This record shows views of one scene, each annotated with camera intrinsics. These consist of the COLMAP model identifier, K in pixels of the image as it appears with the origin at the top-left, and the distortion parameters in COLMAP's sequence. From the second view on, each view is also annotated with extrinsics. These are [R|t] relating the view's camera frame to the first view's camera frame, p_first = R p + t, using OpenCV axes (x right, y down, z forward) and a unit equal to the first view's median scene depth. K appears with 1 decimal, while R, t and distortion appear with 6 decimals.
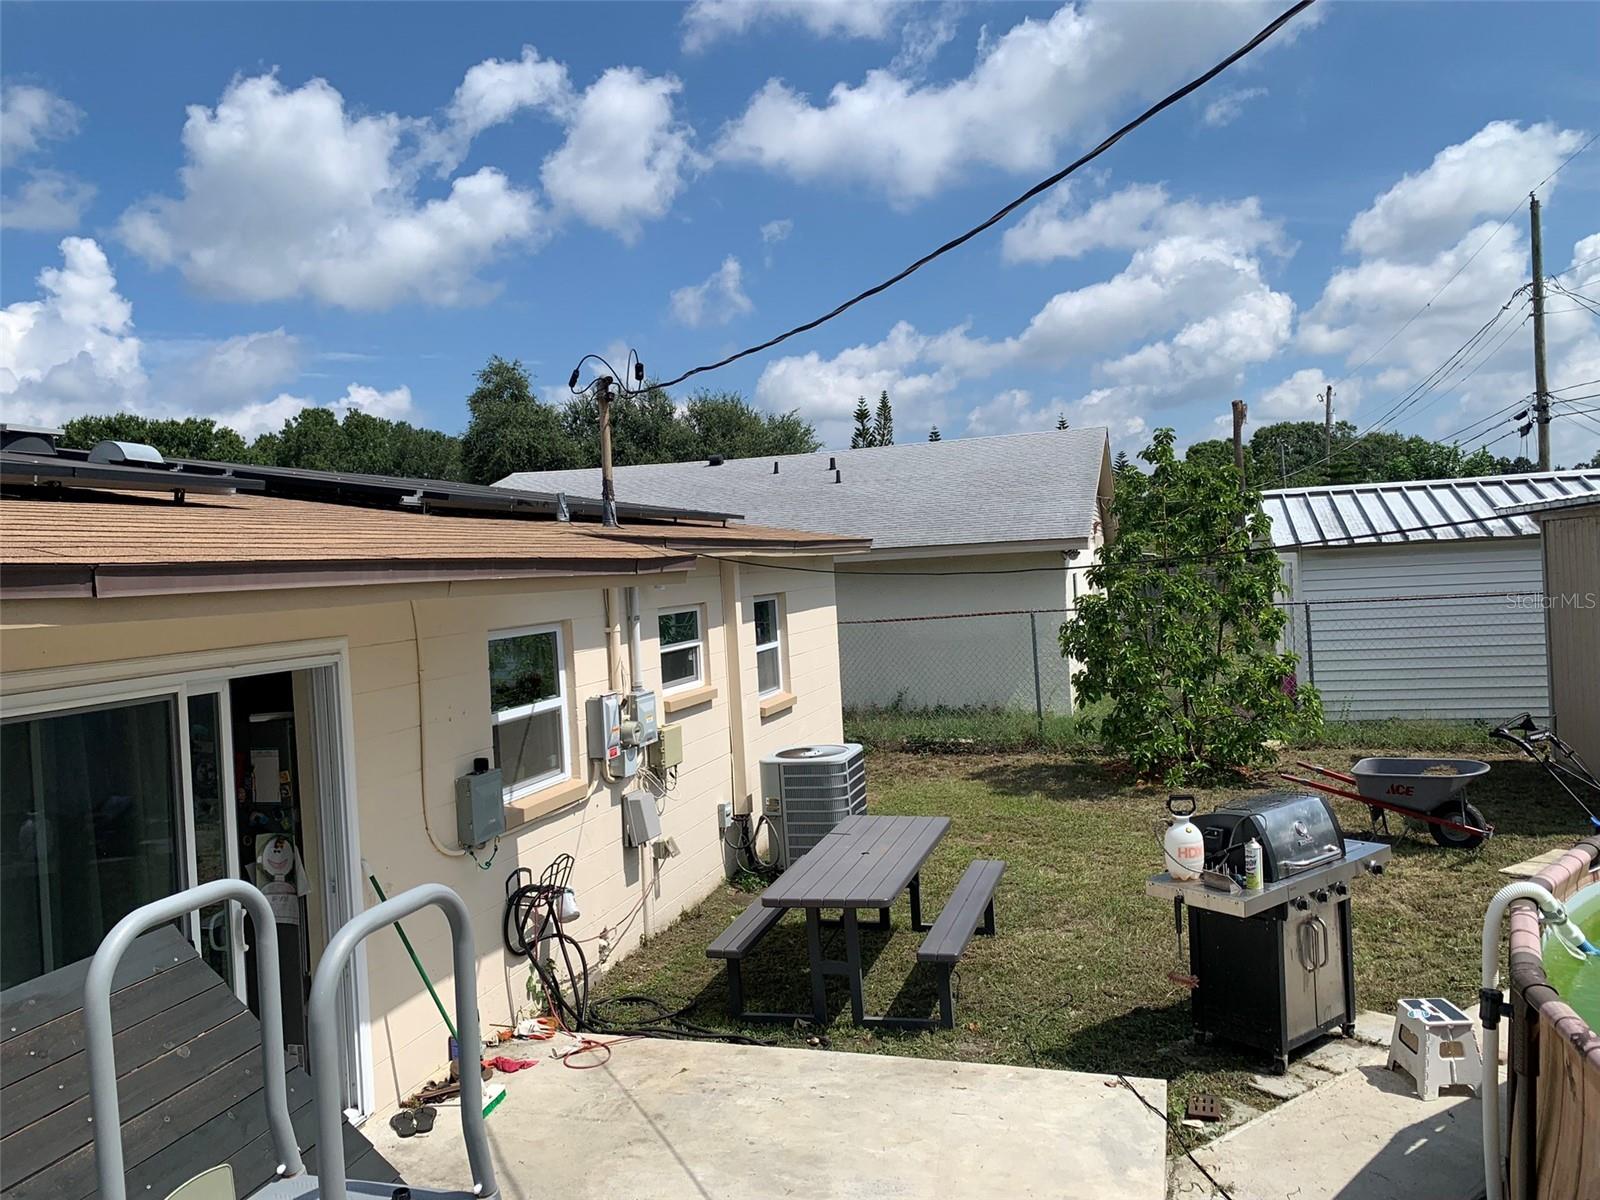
lens RADIAL K [[1232.8, 0, 800.0], [0, 1232.8, 600.0], [0, 0, 1]] dist [0.006478, 0.002540]
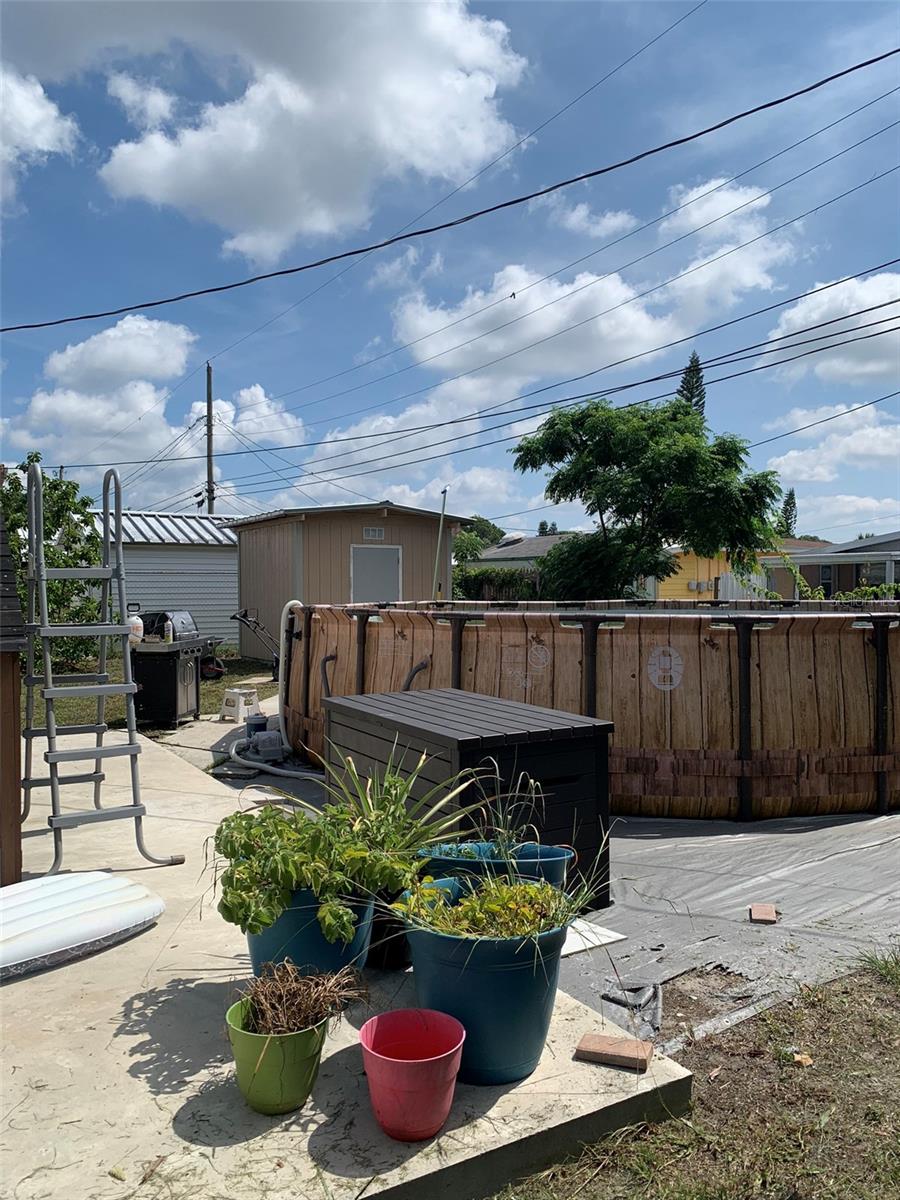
lens RADIAL K [[901.2, 0, 450.0], [0, 901.2, 600.0], [0, 0, 1]] dist [0.181834, -0.483688]
pose [[0.680272, 0.040806, 0.731823, -0.170030], [-0.018673, 0.999090, -0.038351, 0.074893], [-0.732722, 0.012423, 0.680414, -0.165012]]
